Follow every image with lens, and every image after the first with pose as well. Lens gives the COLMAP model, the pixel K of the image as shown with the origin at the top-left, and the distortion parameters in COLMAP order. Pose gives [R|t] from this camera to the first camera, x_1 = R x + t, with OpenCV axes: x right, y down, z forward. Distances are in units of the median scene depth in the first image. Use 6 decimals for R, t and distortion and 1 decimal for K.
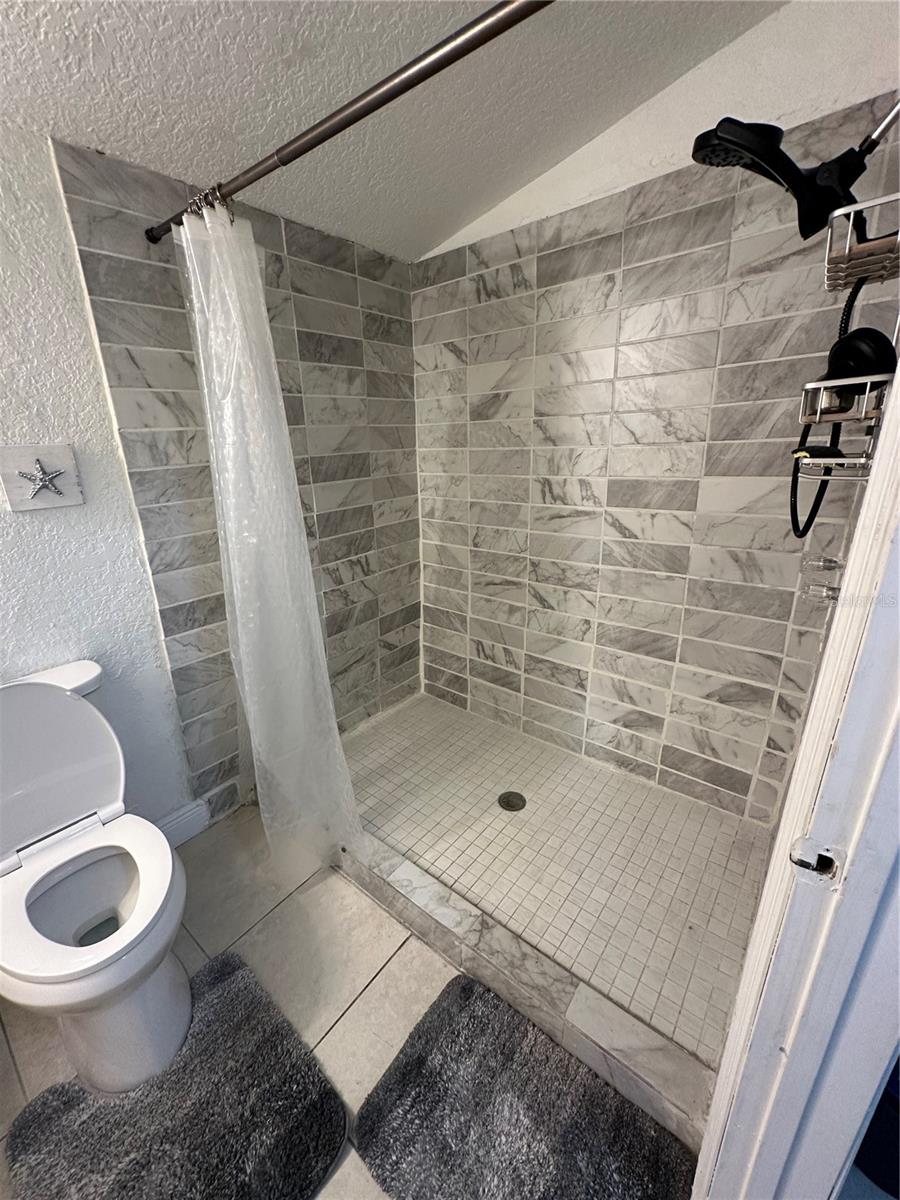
lens RADIAL K [[482.3, 0, 447.7], [0, 482.3, 599.7], [0, 0, 1]] dist [-0.002210, 0.000132]
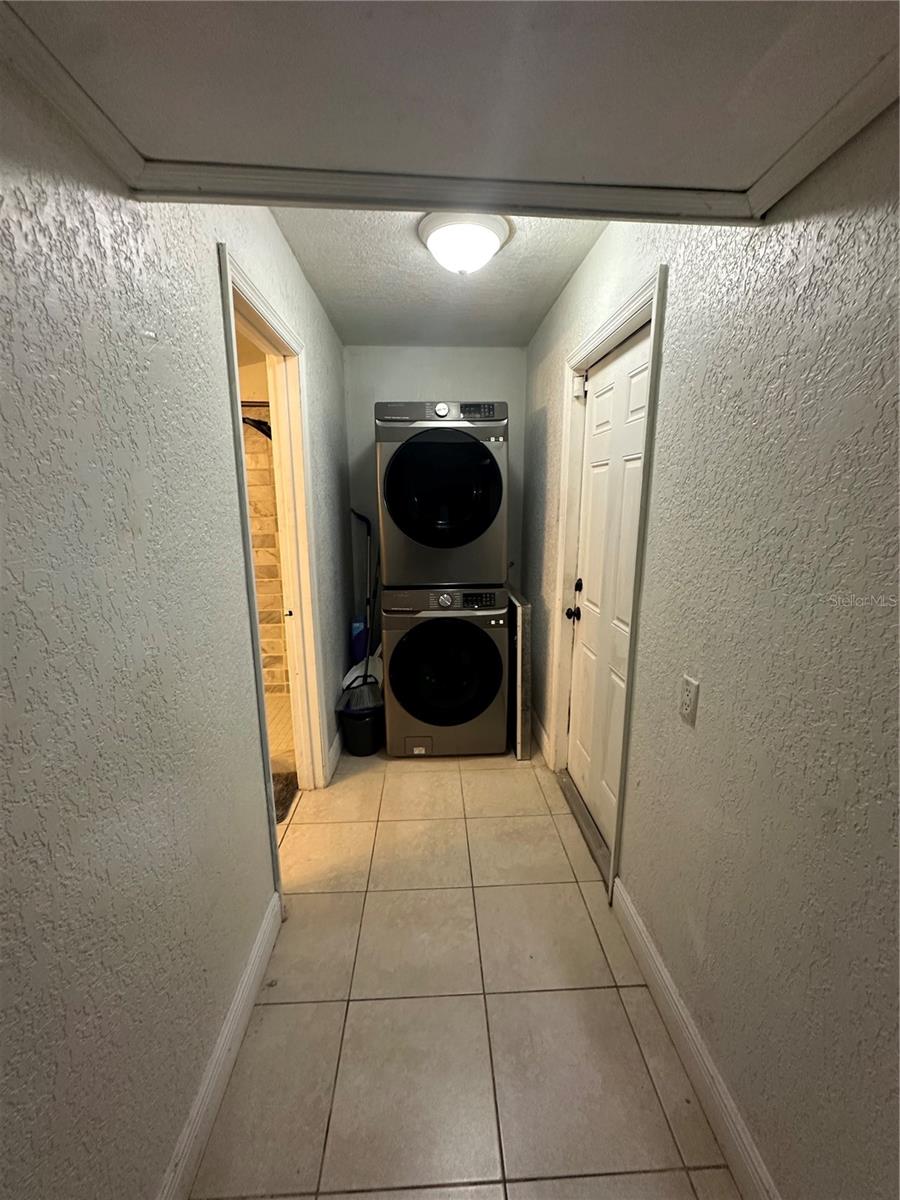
lens RADIAL K [[482.3, 0, 451.9], [0, 482.3, 600.6], [0, 0, 1]] dist [-0.002210, 0.000132]
pose [[0.742621, -0.109744, 0.660659, -0.318316], [0.199701, 0.977891, -0.062035, 0.309099], [-0.639245, 0.178003, 0.748118, -0.979410]]
